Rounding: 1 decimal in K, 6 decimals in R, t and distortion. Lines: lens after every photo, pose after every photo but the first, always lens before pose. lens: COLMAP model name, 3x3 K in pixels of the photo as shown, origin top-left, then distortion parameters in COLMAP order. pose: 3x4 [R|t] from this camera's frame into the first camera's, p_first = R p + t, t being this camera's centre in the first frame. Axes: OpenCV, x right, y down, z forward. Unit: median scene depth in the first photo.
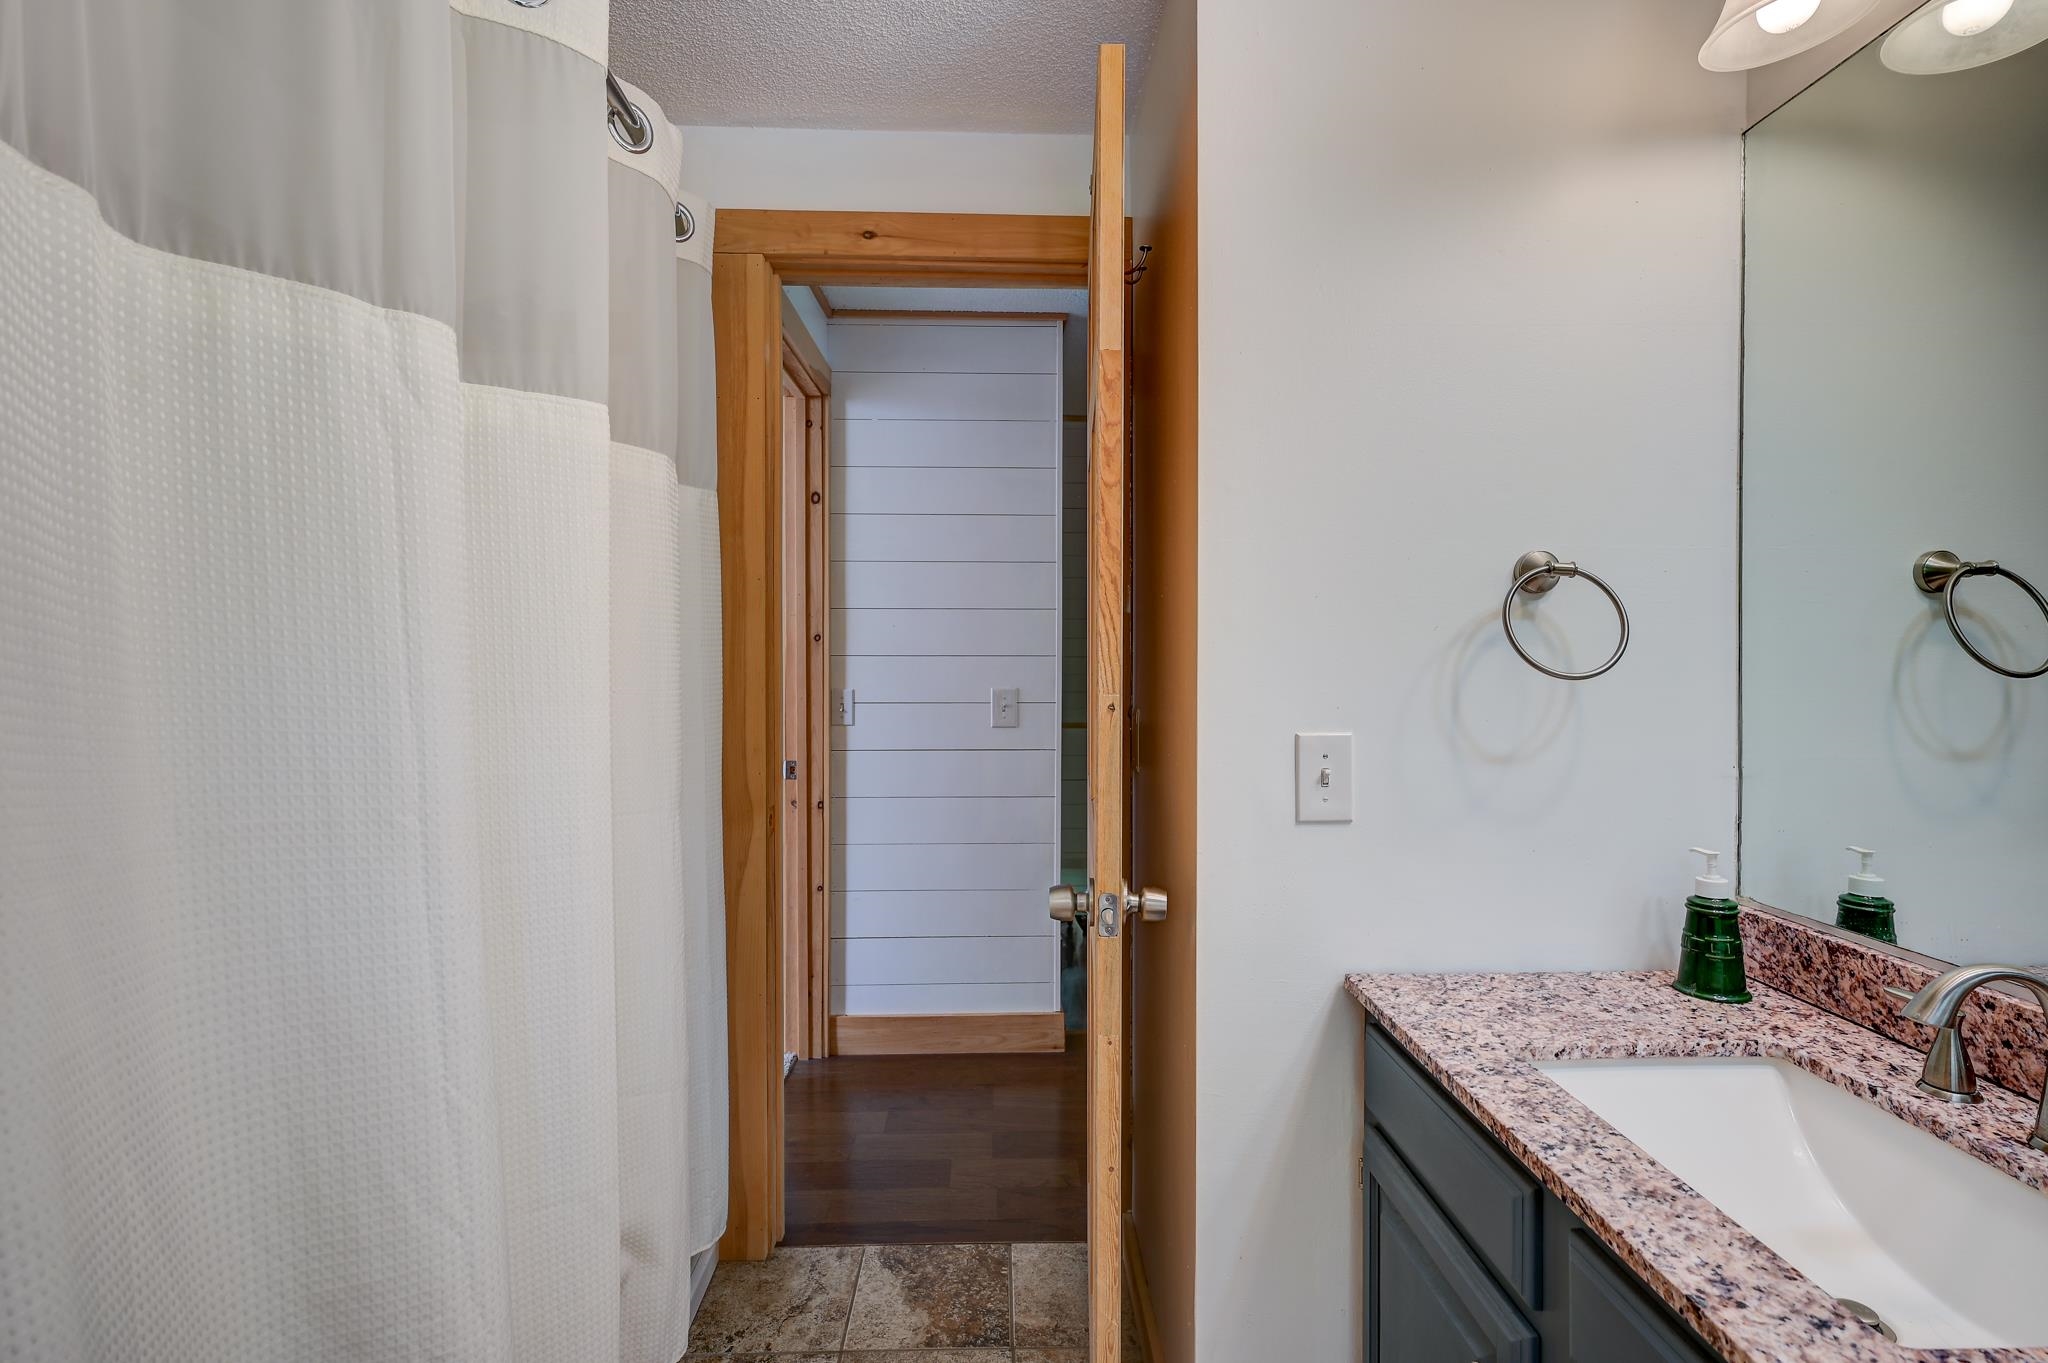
lens RADIAL K [[911.4, 0, 1033.4], [0, 911.4, 672.1], [0, 0, 1]] dist [-0.001216, 0.000165]
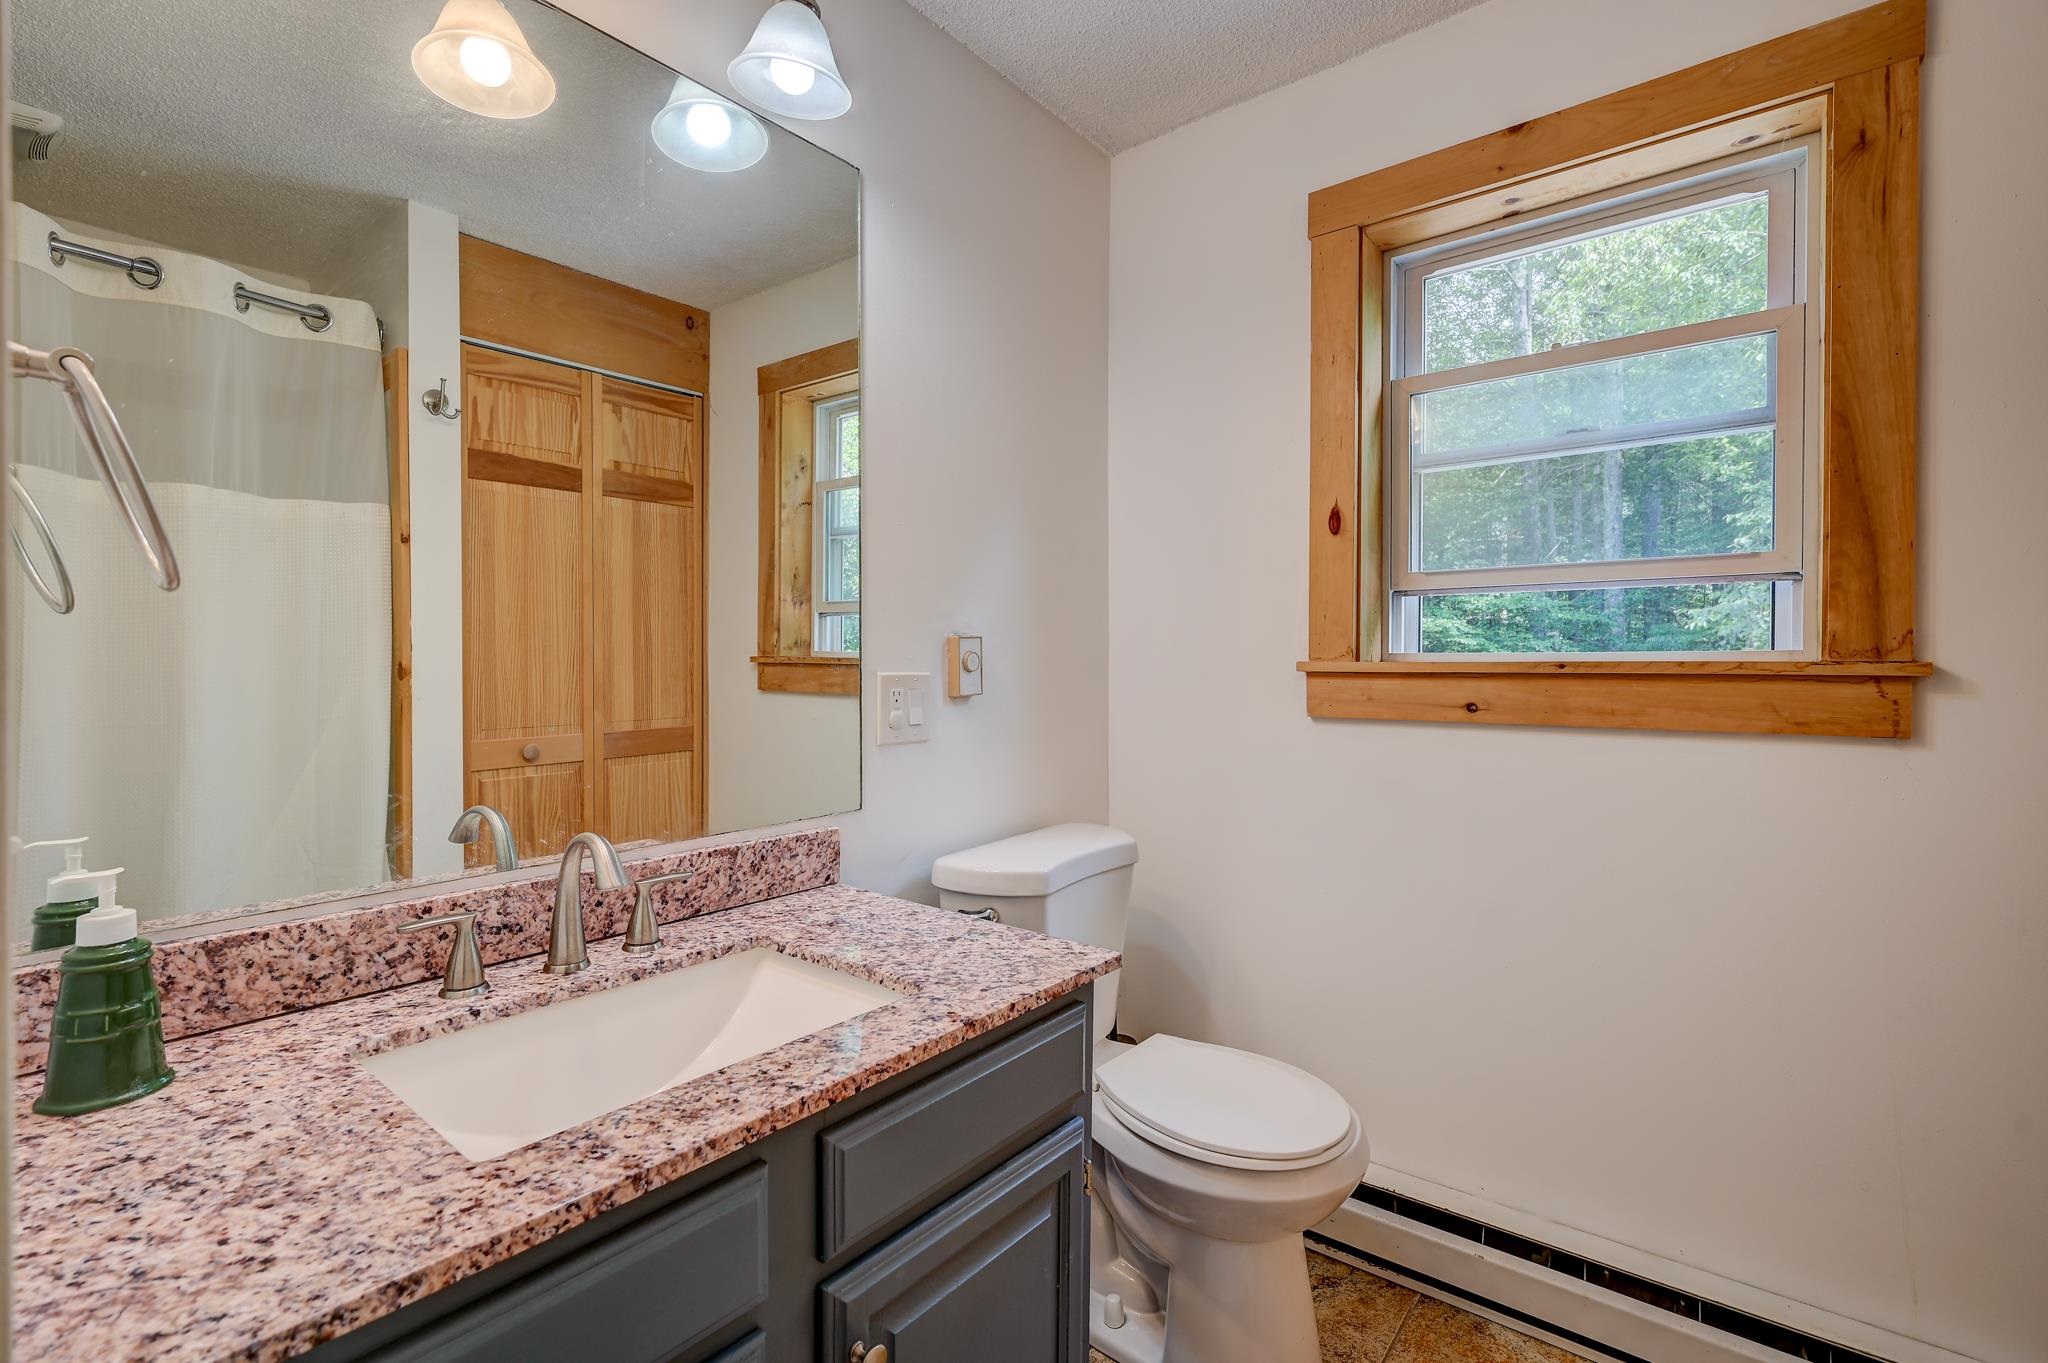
lens RADIAL K [[911.4, 0, 1033.4], [0, 911.4, 672.1], [0, 0, 1]] dist [-0.001216, 0.000165]
pose [[-0.756622, -0.010739, 0.653765, -0.180127], [0.008386, 0.999623, 0.026126, 0.052476], [-0.653799, 0.025250, -0.756247, 1.184416]]
